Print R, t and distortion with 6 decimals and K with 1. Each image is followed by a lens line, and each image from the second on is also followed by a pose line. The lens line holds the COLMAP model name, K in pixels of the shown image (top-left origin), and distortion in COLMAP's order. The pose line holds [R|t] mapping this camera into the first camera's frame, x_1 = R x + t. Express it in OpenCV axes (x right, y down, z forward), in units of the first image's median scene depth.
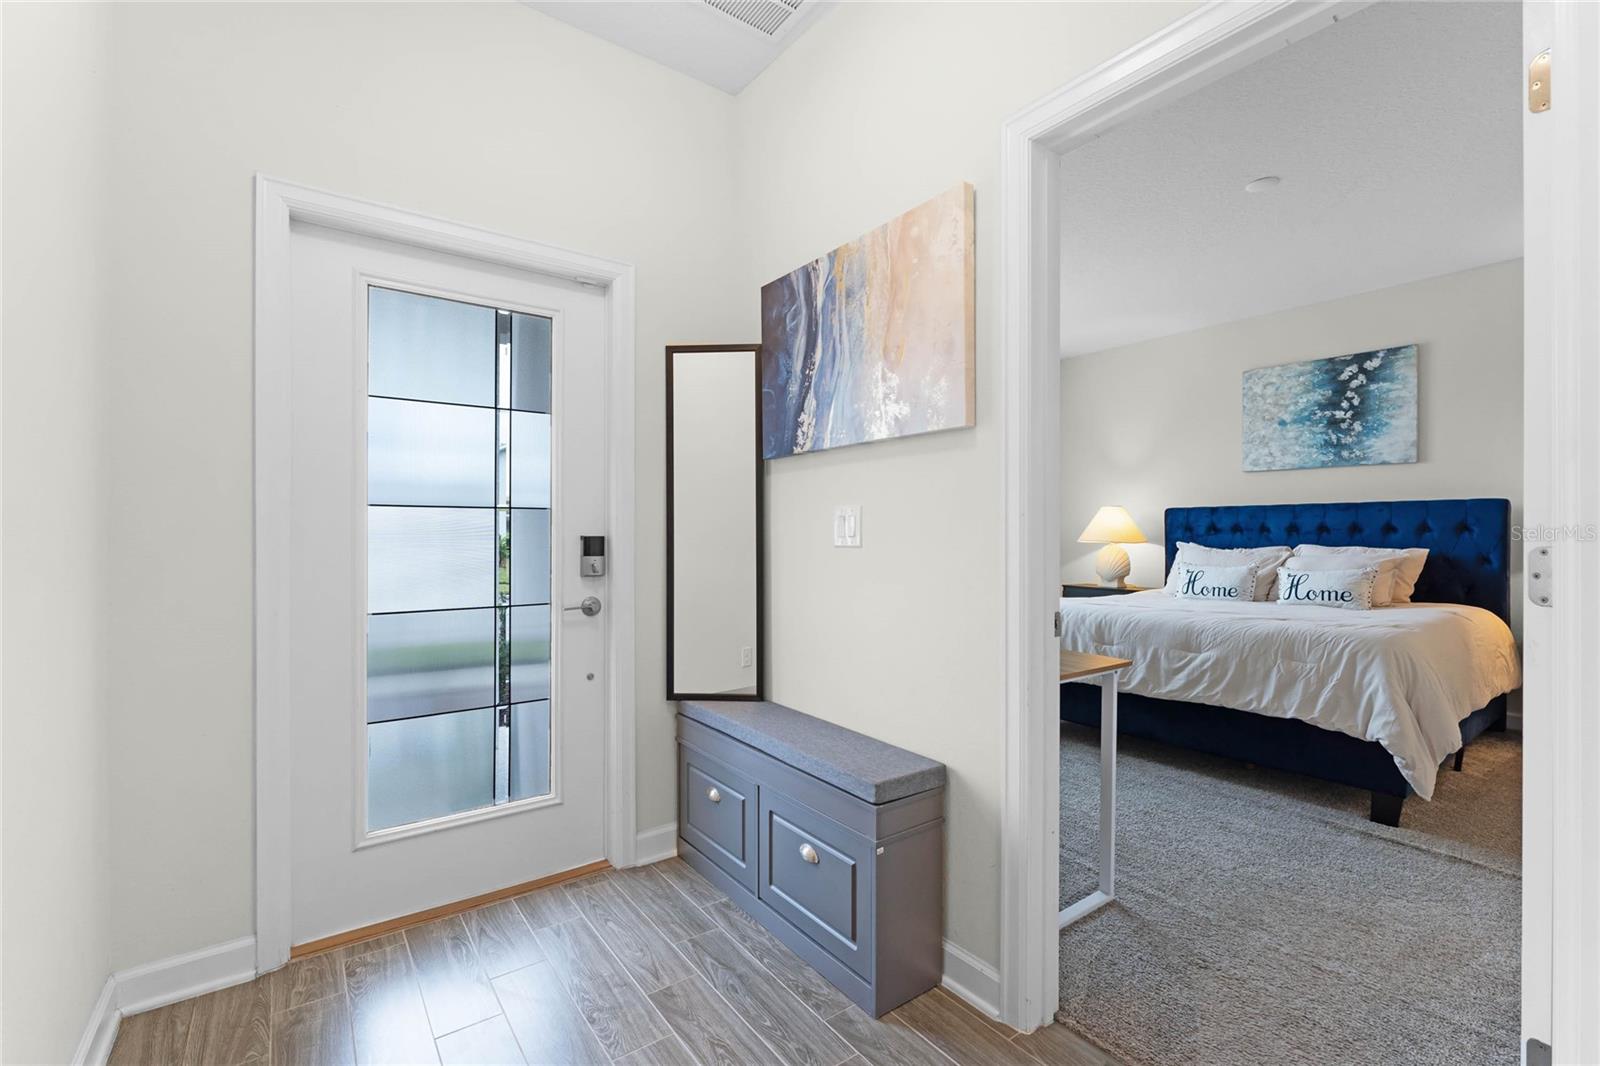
lens RADIAL K [[691.3, 0, 798.0], [0, 691.3, 536.0], [0, 0, 1]] dist [-0.010524, 0.000912]
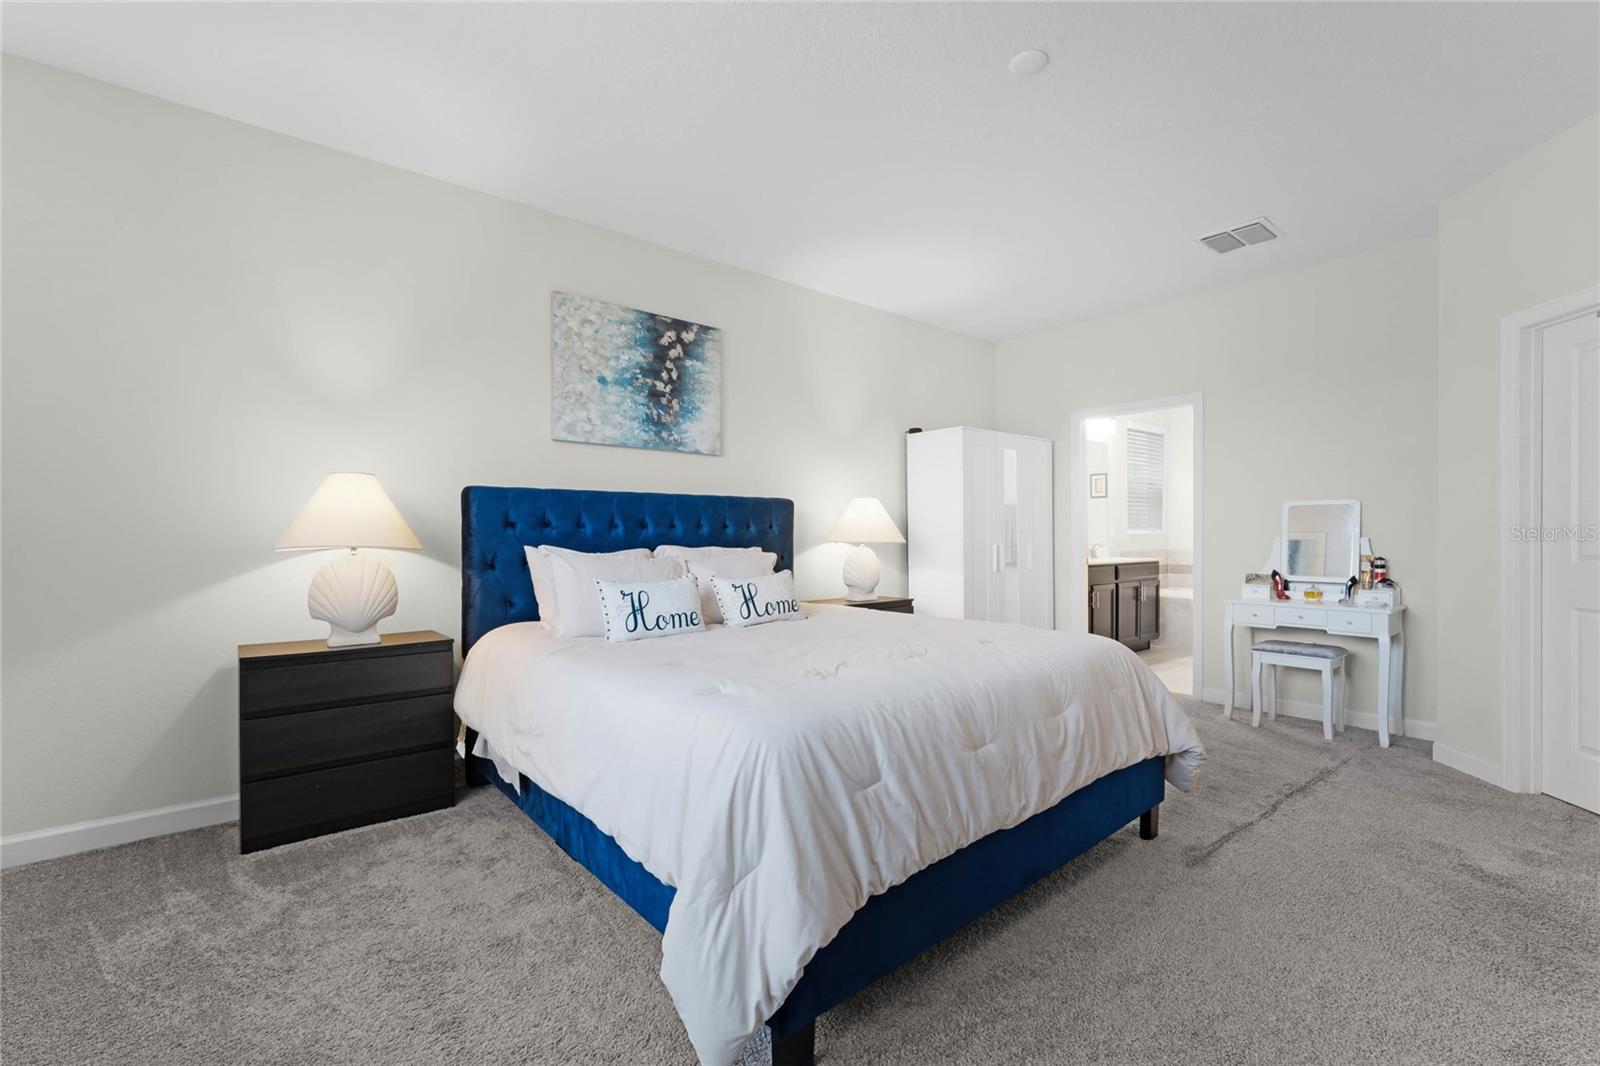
lens RADIAL K [[691.3, 0, 771.9], [0, 691.3, 536.1], [0, 0, 1]] dist [-0.010524, 0.000912]
pose [[-0.043041, -0.004897, 0.999061, -0.042592], [0.002151, 0.999985, 0.004995, -0.001625], [-0.999071, 0.002364, -0.043030, 0.913843]]
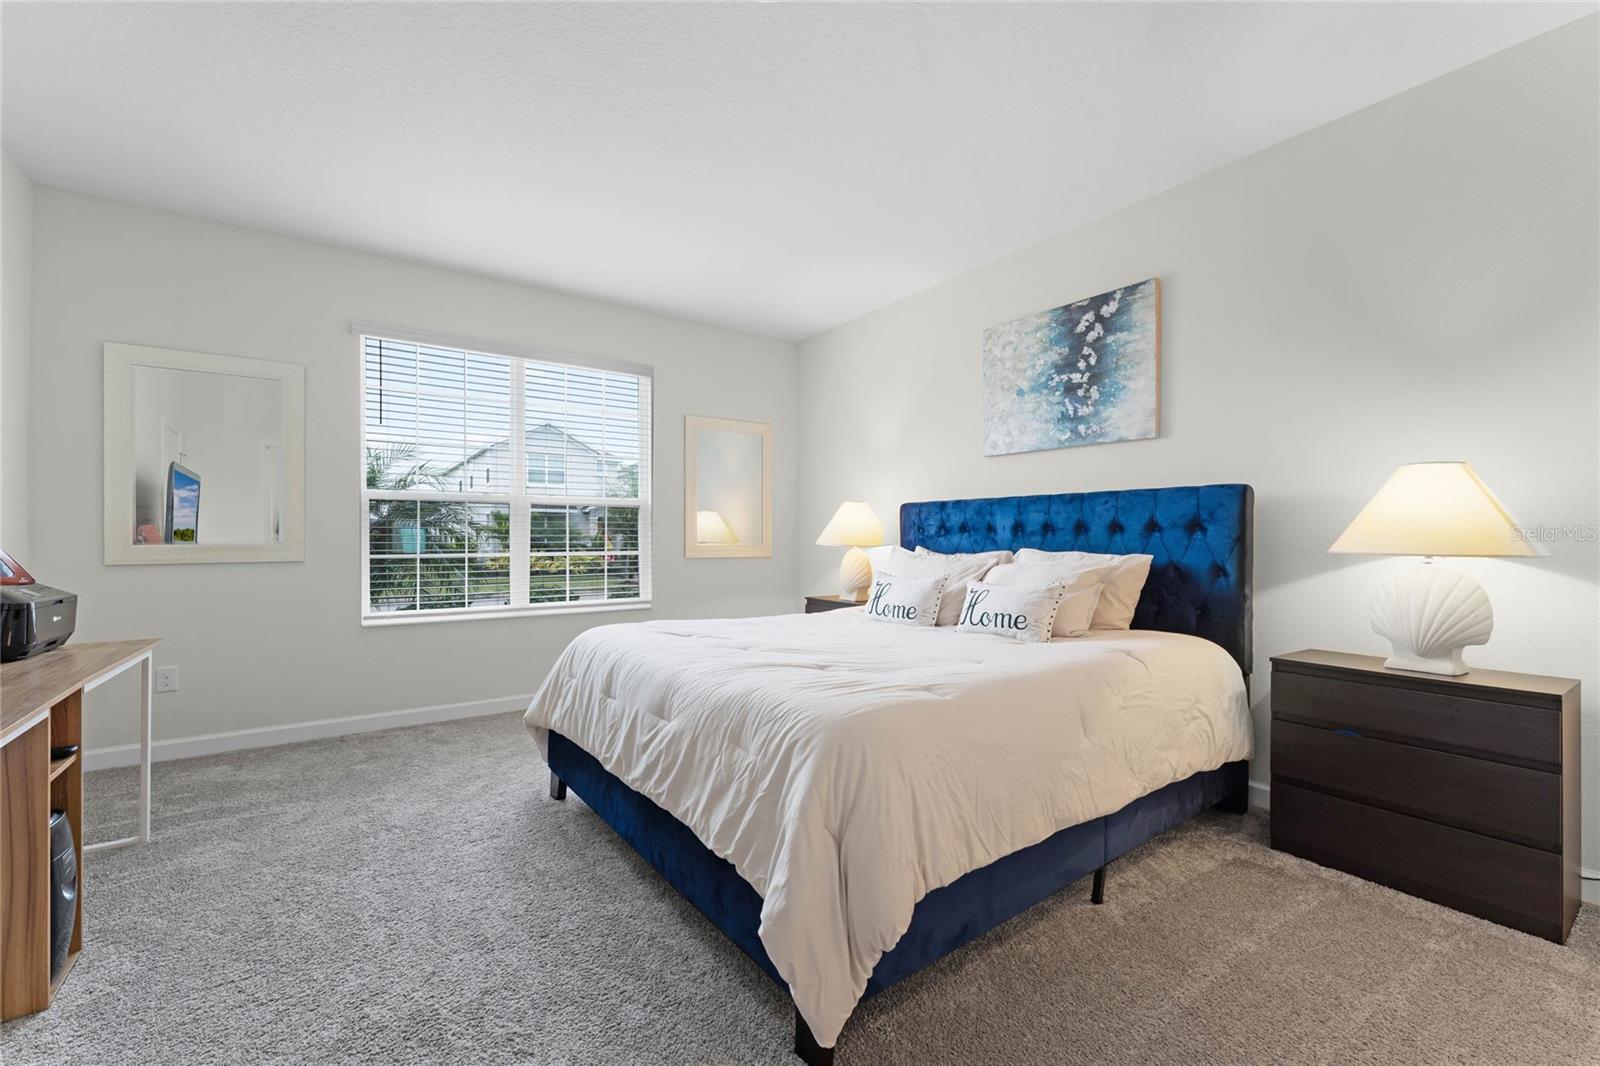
lens RADIAL K [[657.4, 0, 801.6], [0, 657.4, 534.5], [0, 0, 1]] dist [-0.003005, -0.000364]
pose [[0.999999, 0.000847, -0.000981, 0.490931], [-0.000855, 0.999970, -0.007638, 0.002446], [0.000975, 0.007639, 0.999970, 0.275948]]
